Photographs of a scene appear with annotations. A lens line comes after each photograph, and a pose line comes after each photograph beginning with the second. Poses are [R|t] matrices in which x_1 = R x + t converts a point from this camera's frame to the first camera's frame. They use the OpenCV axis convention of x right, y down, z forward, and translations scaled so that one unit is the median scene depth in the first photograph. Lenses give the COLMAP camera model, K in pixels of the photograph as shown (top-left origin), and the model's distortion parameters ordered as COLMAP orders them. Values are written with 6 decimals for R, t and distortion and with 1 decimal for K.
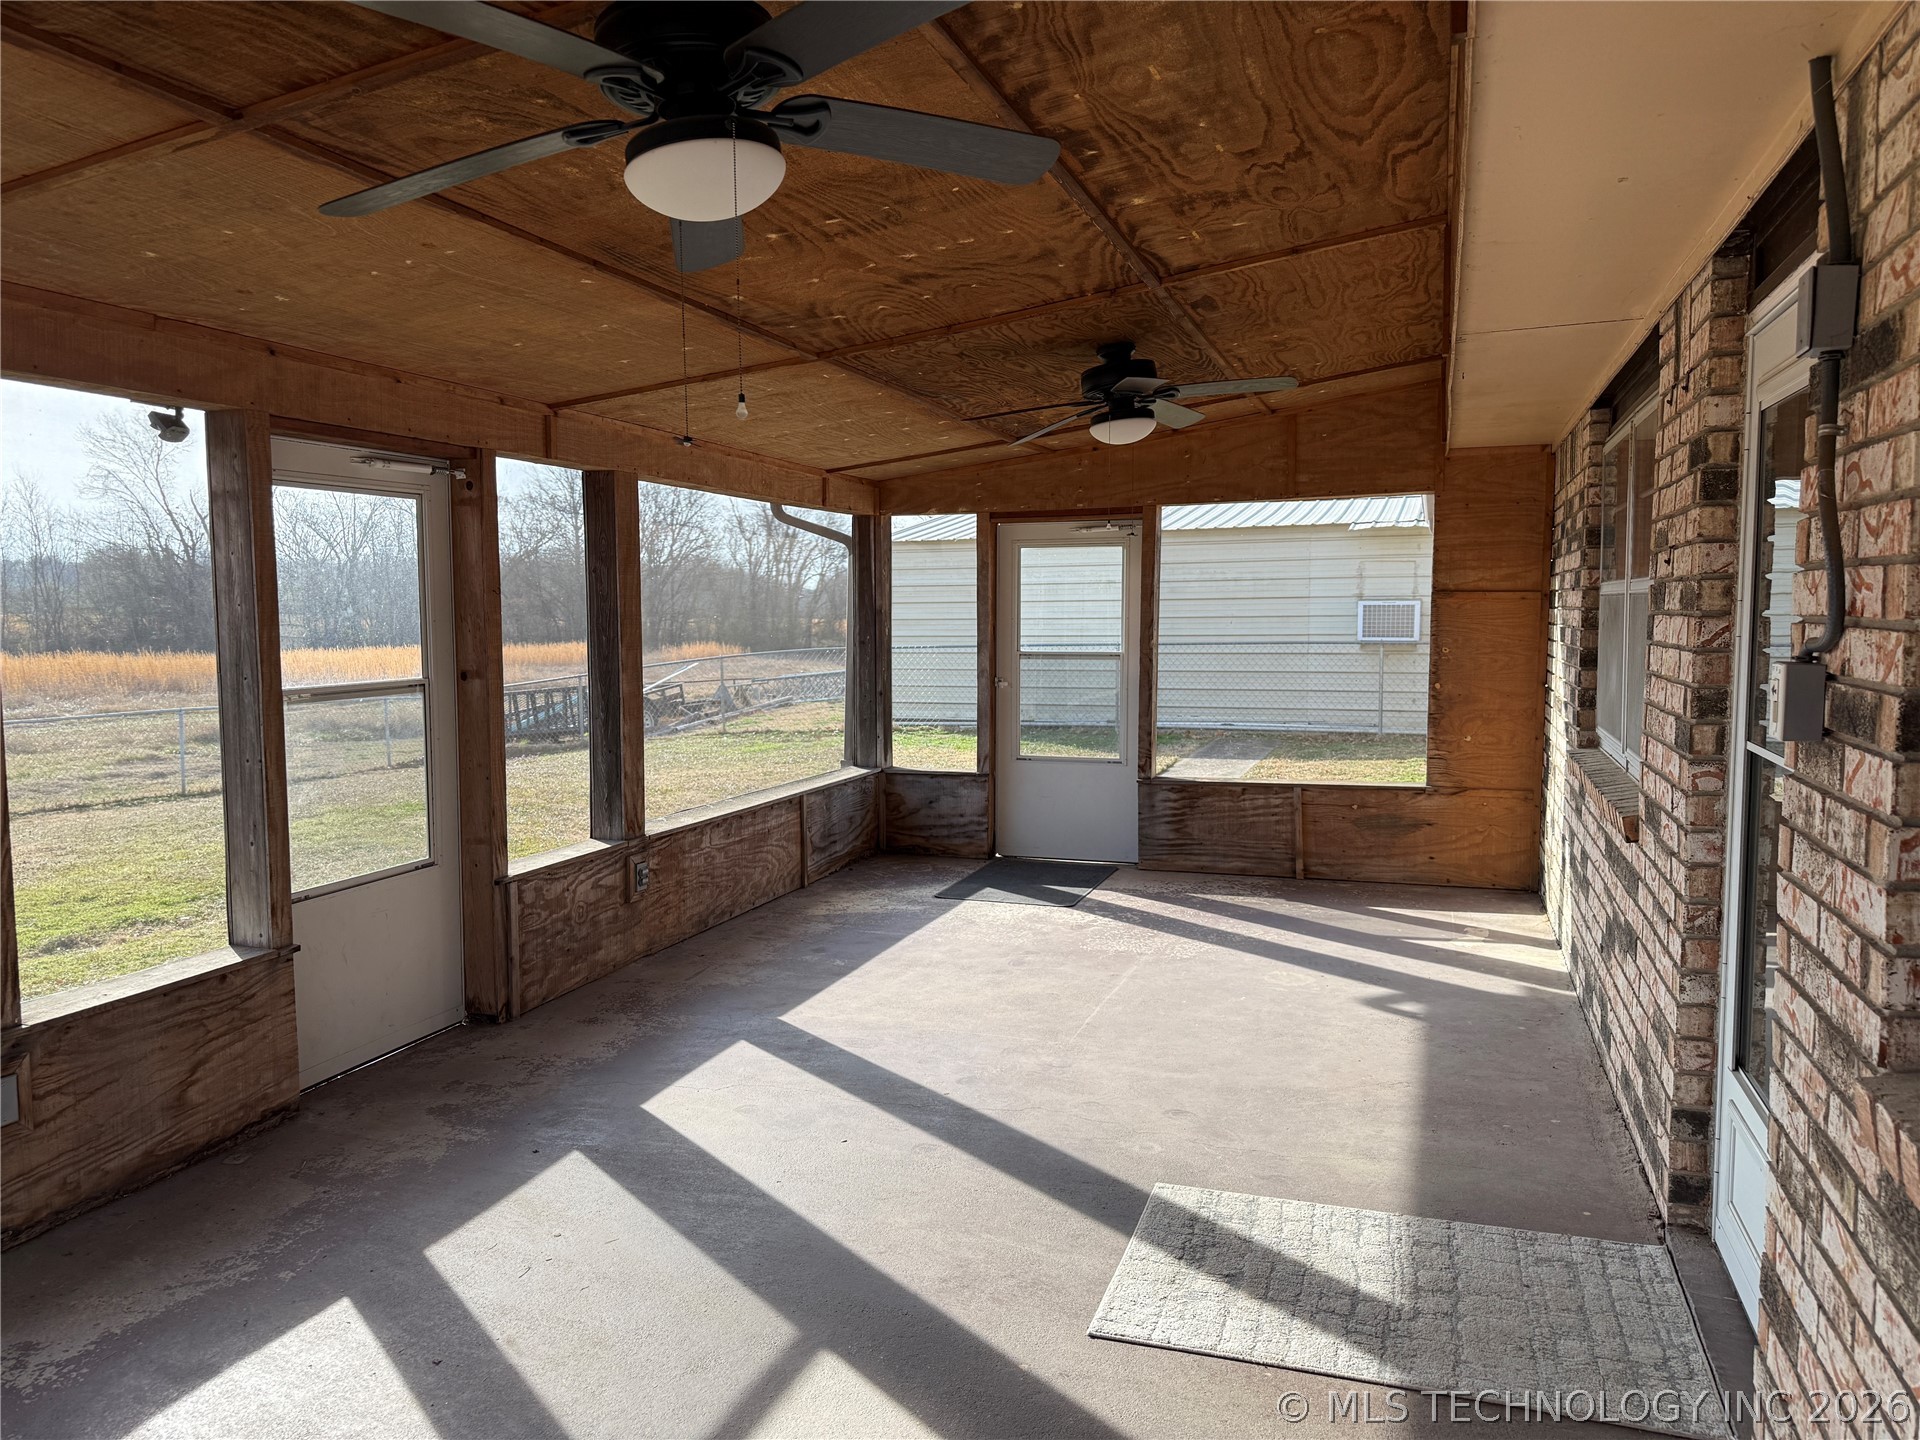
lens RADIAL K [[1342.8, 0, 960.0], [0, 1342.8, 720.0], [0, 0, 1]] dist [0.125127, -0.164486]
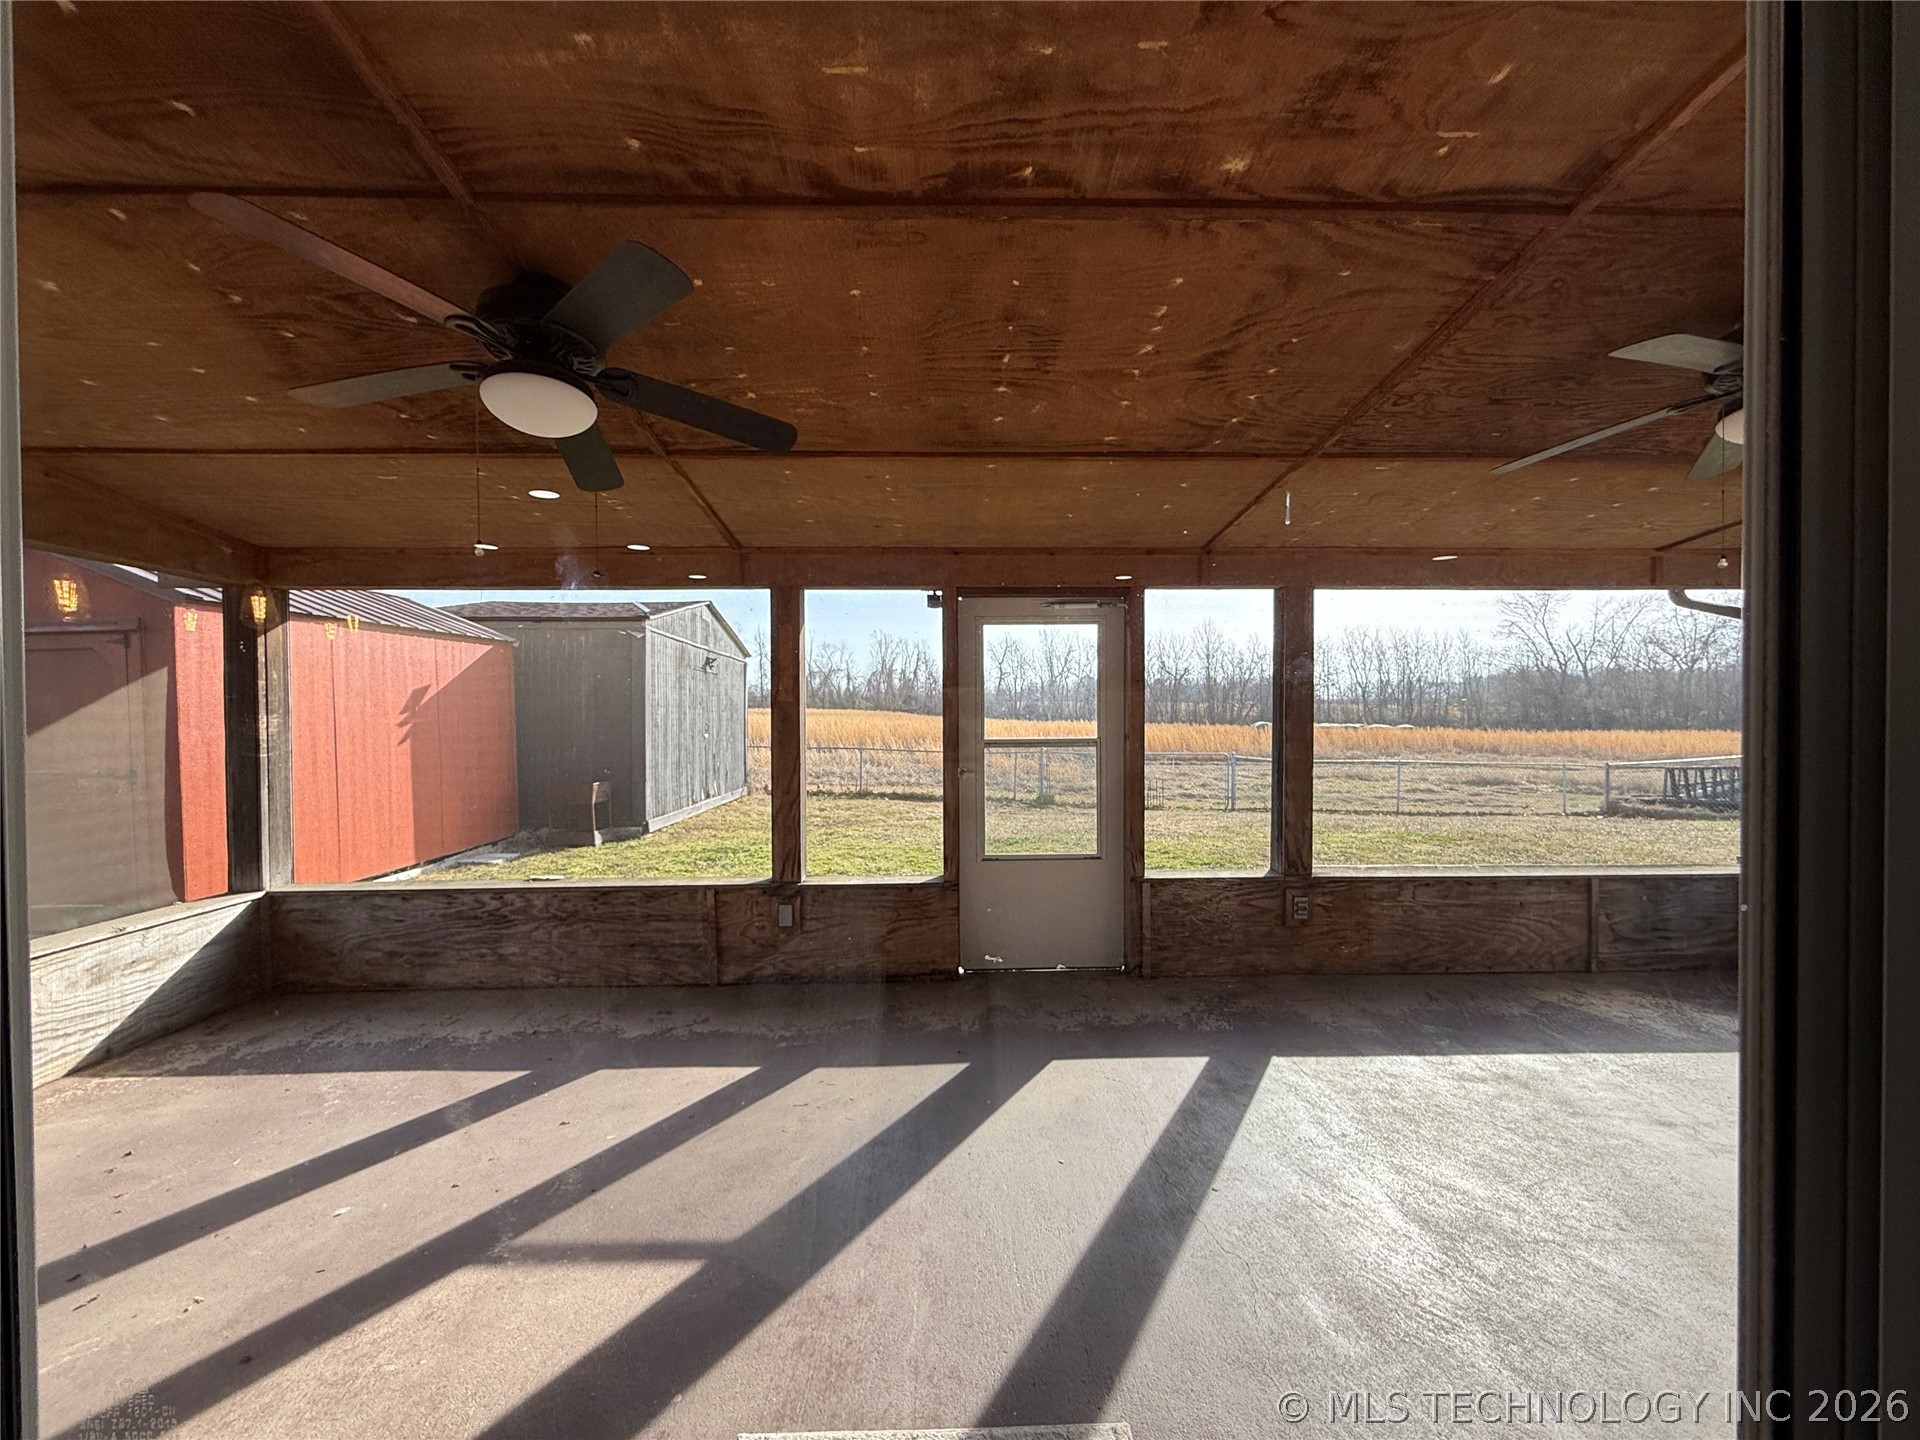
lens RADIAL K [[768.0, 0, 960.0], [0, 768.0, 720.0], [0, 0, 1]] dist [0.001833, 0.000013]
pose [[0.353612, 0.019261, -0.935194, 0.378467], [-0.075611, 0.997105, -0.008053, -0.032918], [0.932331, 0.073559, 0.354044, 0.544890]]
